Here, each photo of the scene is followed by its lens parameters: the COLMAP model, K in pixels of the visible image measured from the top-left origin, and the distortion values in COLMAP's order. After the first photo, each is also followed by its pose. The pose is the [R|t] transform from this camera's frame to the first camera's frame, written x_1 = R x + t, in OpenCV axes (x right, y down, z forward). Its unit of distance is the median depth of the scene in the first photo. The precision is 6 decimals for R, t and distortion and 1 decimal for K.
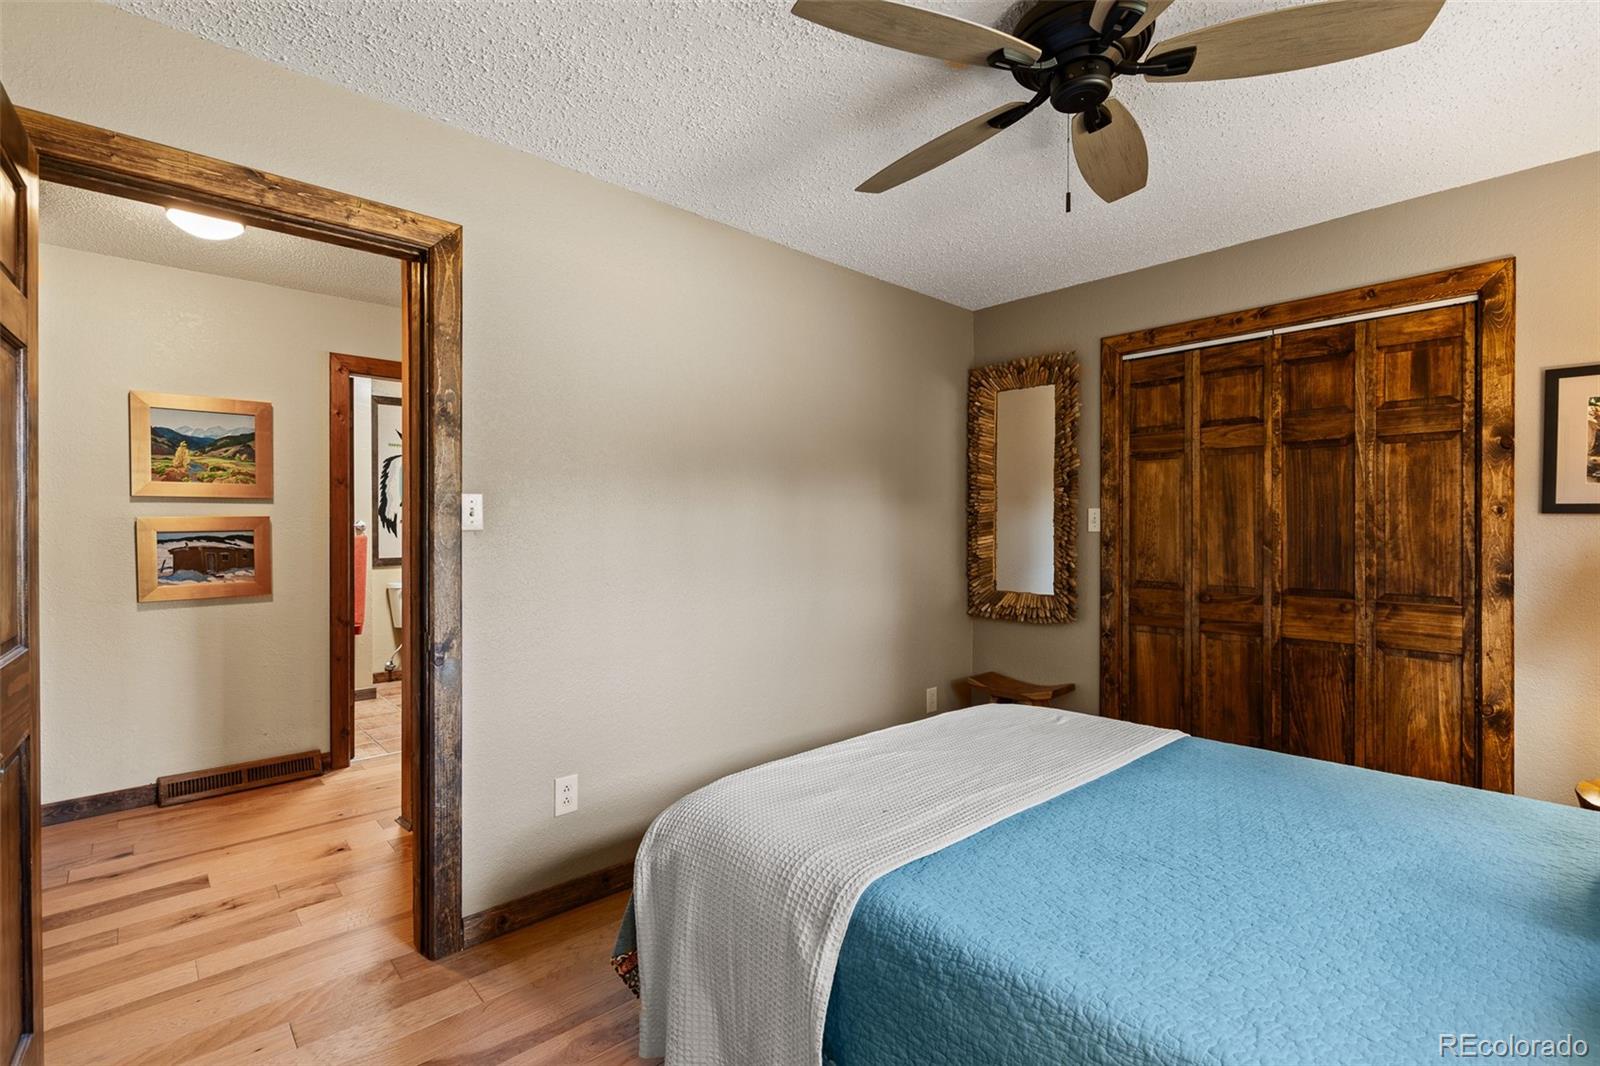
lens RADIAL K [[727.1, 0, 801.4], [0, 727.1, 529.8], [0, 0, 1]] dist [-0.009203, 0.003603]
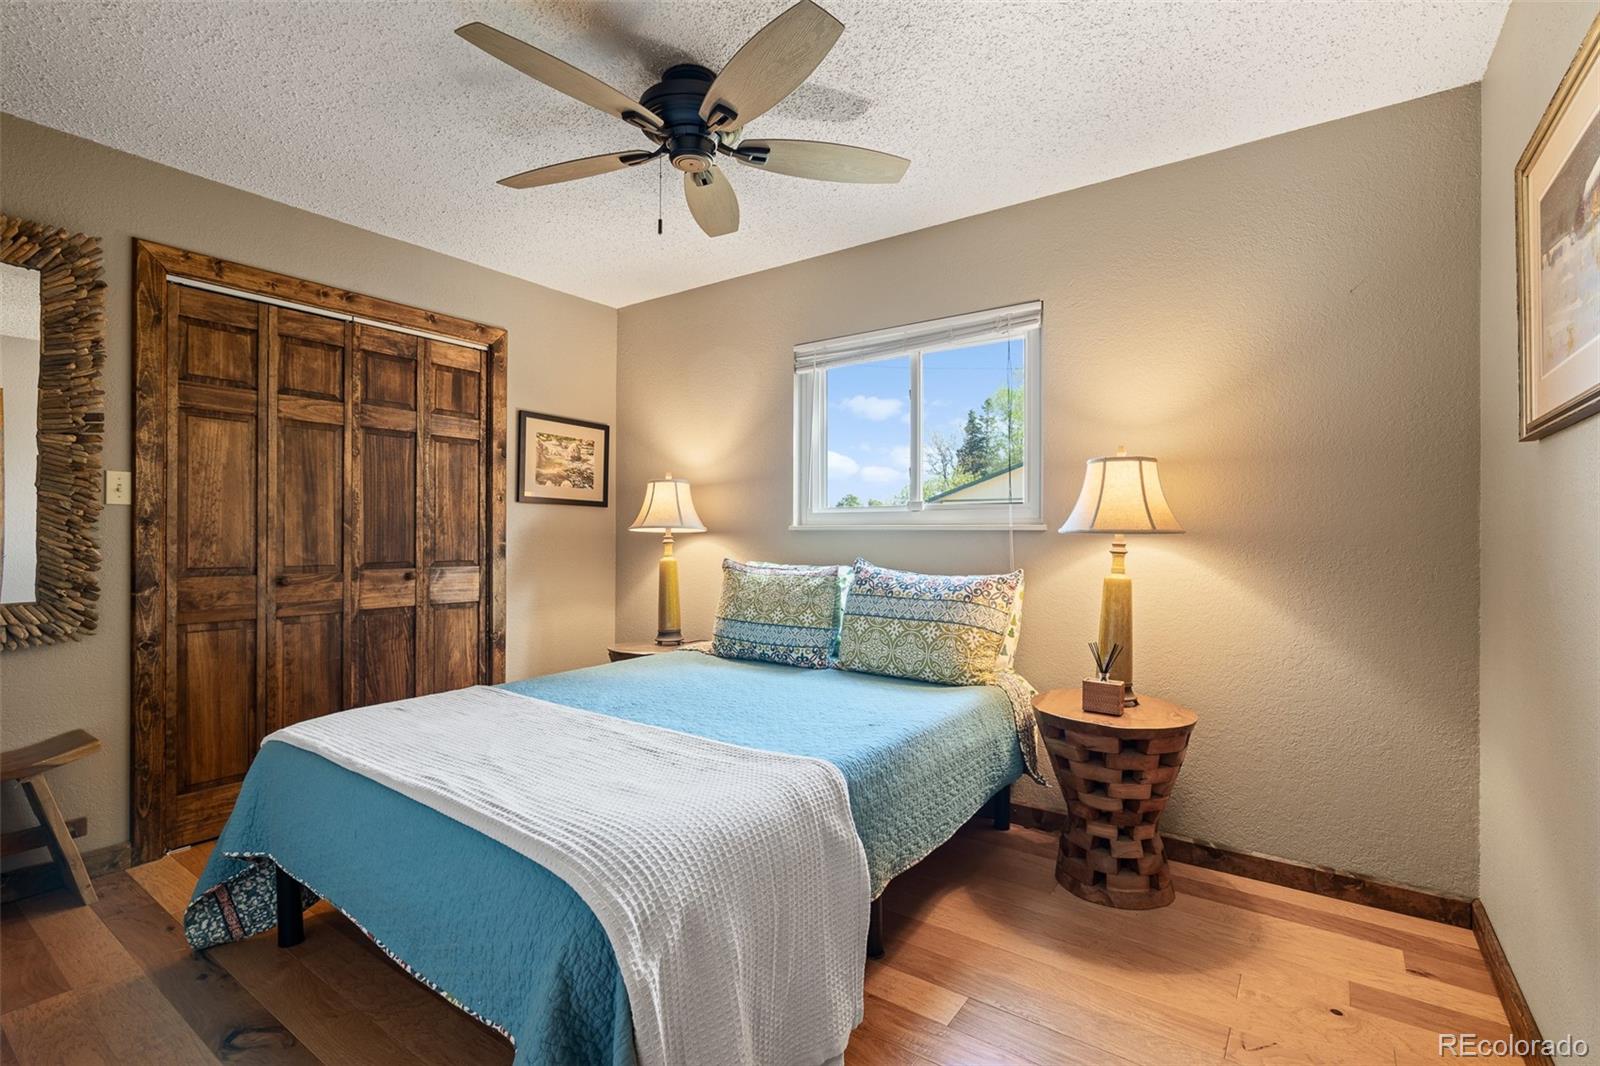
lens RADIAL K [[727.1, 0, 799.4], [0, 727.1, 534.3], [0, 0, 1]] dist [-0.009203, 0.003603]
pose [[-0.201576, -0.001314, 0.979472, -0.480478], [-0.001293, 0.999999, 0.001076, 0.034334], [-0.979472, -0.001050, -0.201578, 0.557759]]
